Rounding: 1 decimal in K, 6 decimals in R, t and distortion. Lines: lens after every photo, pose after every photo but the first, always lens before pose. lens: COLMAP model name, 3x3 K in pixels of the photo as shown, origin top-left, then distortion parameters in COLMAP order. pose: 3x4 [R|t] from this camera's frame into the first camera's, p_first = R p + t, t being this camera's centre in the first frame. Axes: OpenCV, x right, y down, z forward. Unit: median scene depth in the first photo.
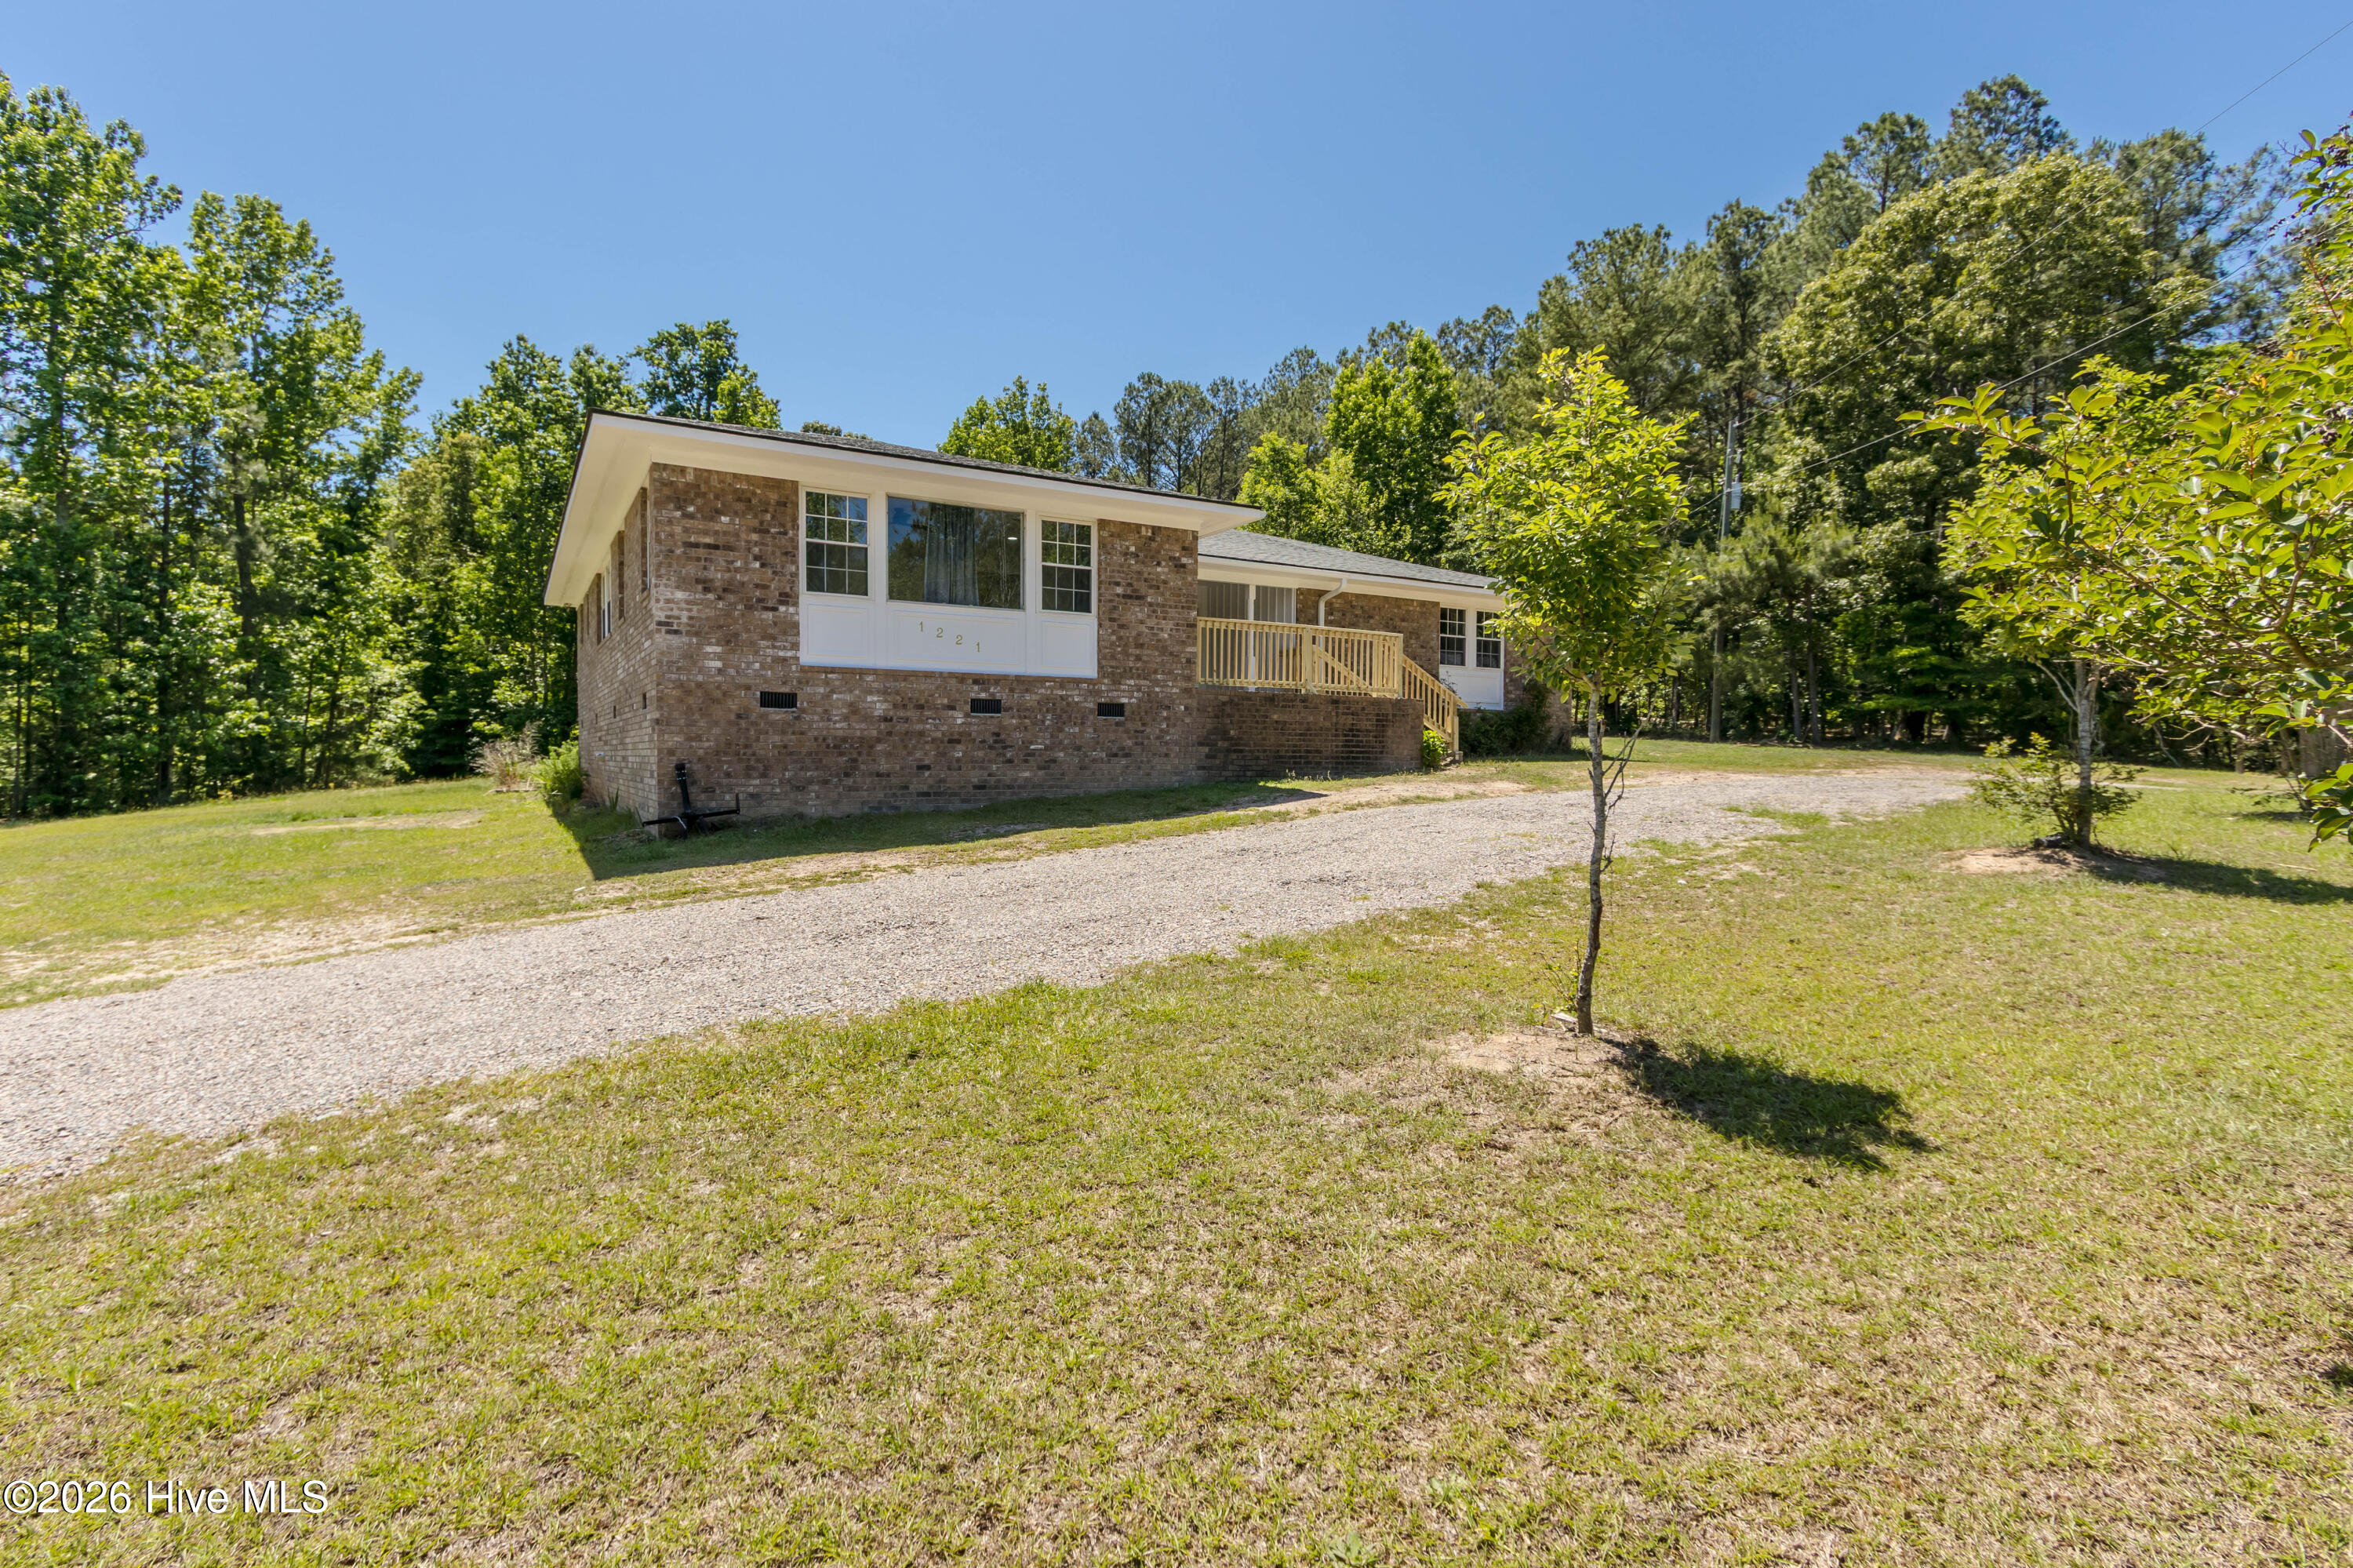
lens RADIAL K [[1104.3, 0, 1156.6], [0, 1104.3, 796.8], [0, 0, 1]] dist [0.001173, -0.000908]
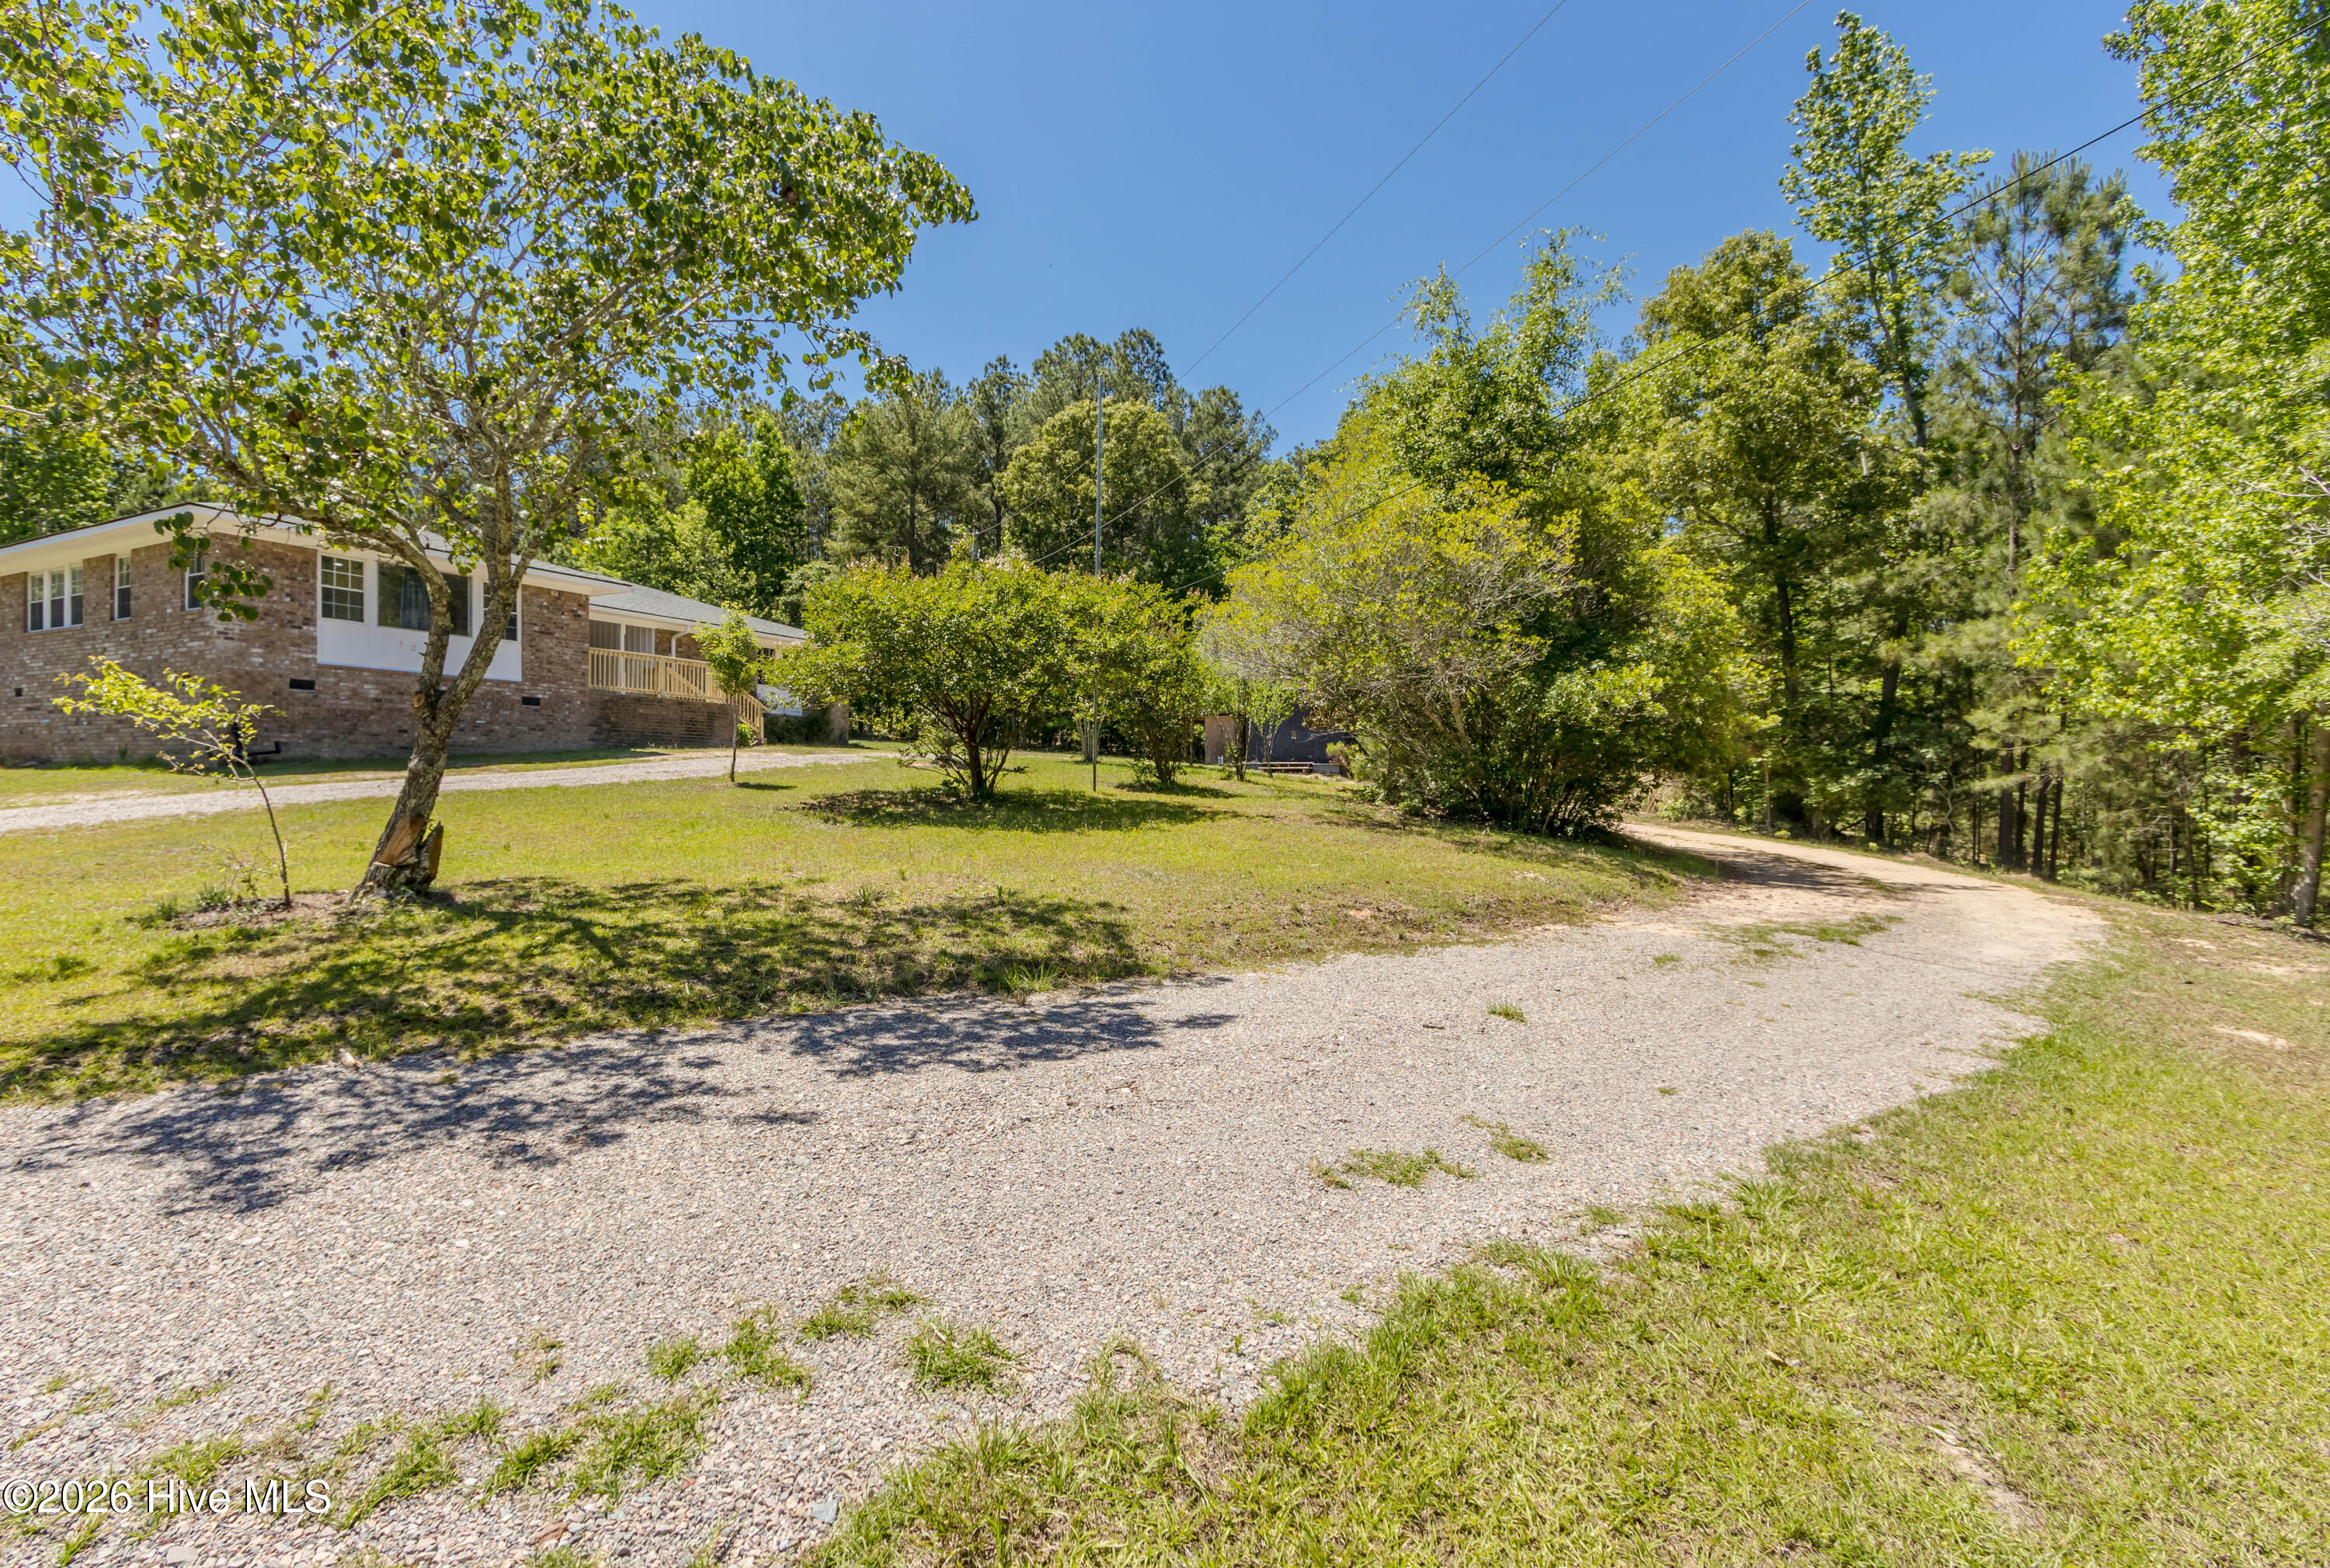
lens RADIAL K [[1101.4, 0, 1128.8], [0, 1101.4, 798.1], [0, 0, 1]] dist [0.001871, 0.000380]
pose [[0.863788, -0.001089, 0.503855, -0.048843], [0.009677, 0.999849, -0.014429, 0.047356], [-0.503763, 0.017340, 0.863668, -0.416380]]
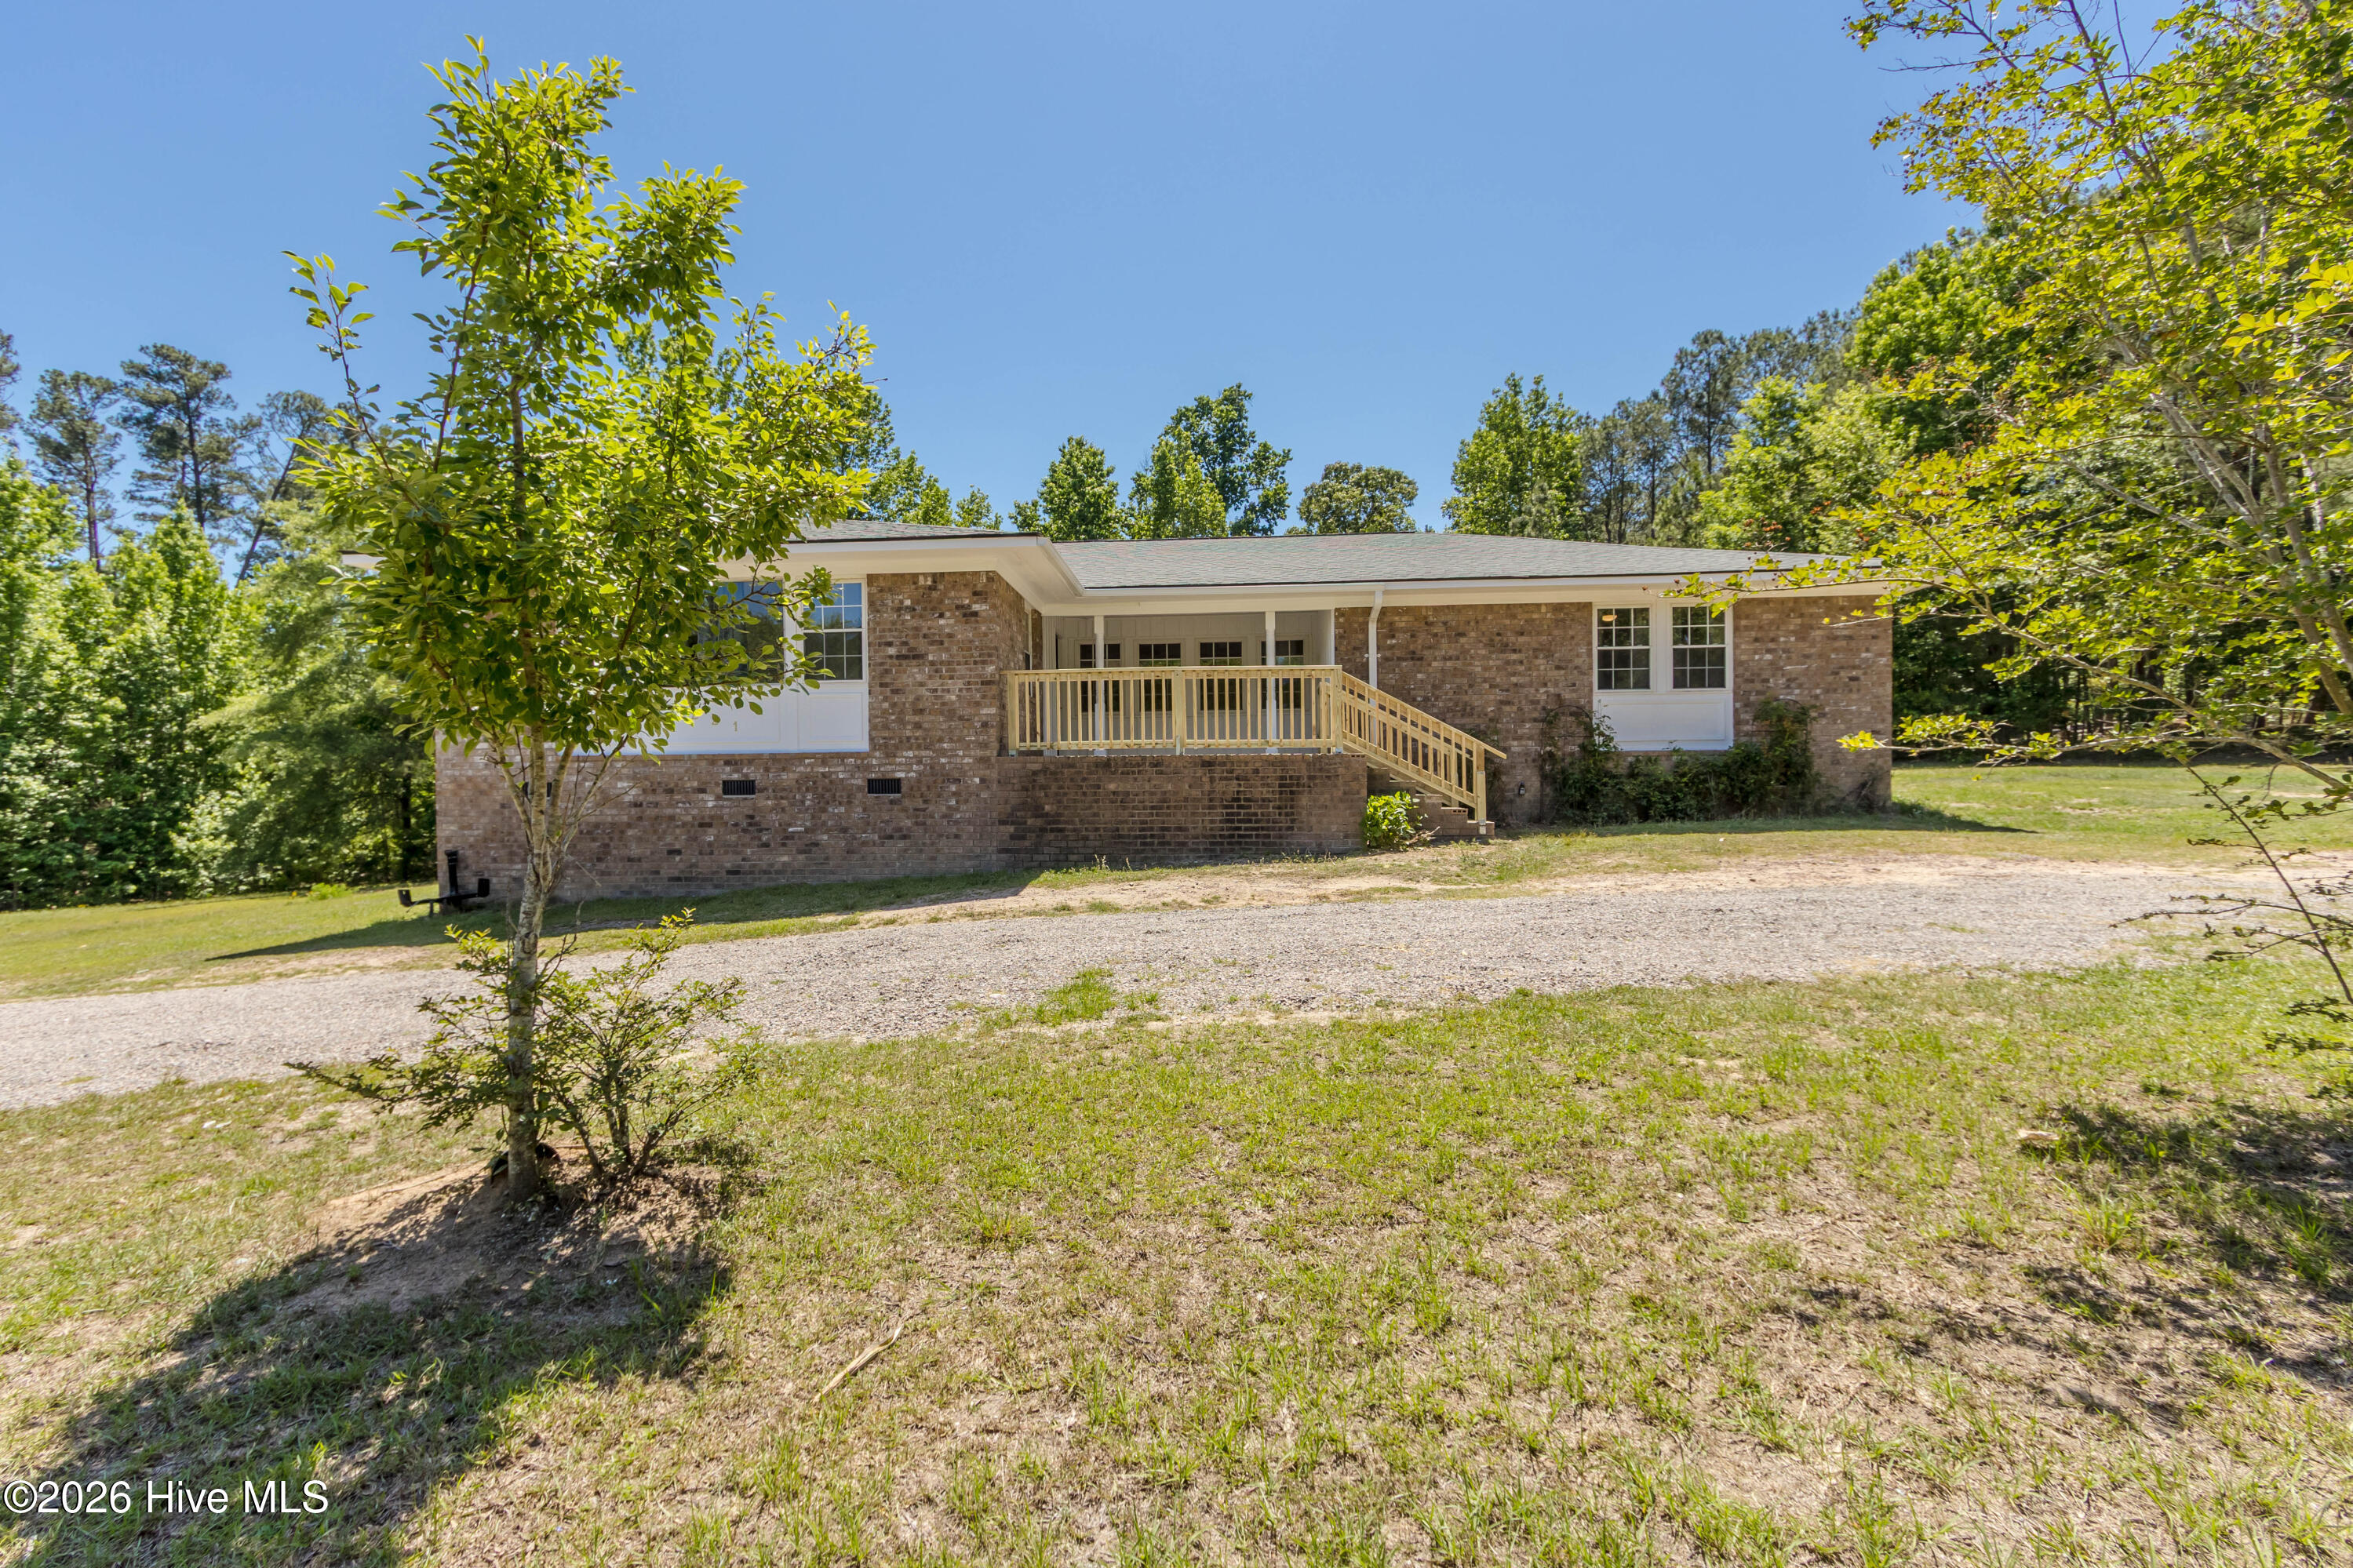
lens RADIAL K [[1106.0, 0, 1147.7], [0, 1106.0, 806.1], [0, 0, 1]] dist [0.008641, 0.000065]
pose [[0.819037, -0.003178, -0.573731, 0.318314], [-0.006494, 0.999869, -0.014809, -0.025286], [0.573703, 0.015855, 0.818910, 0.195195]]
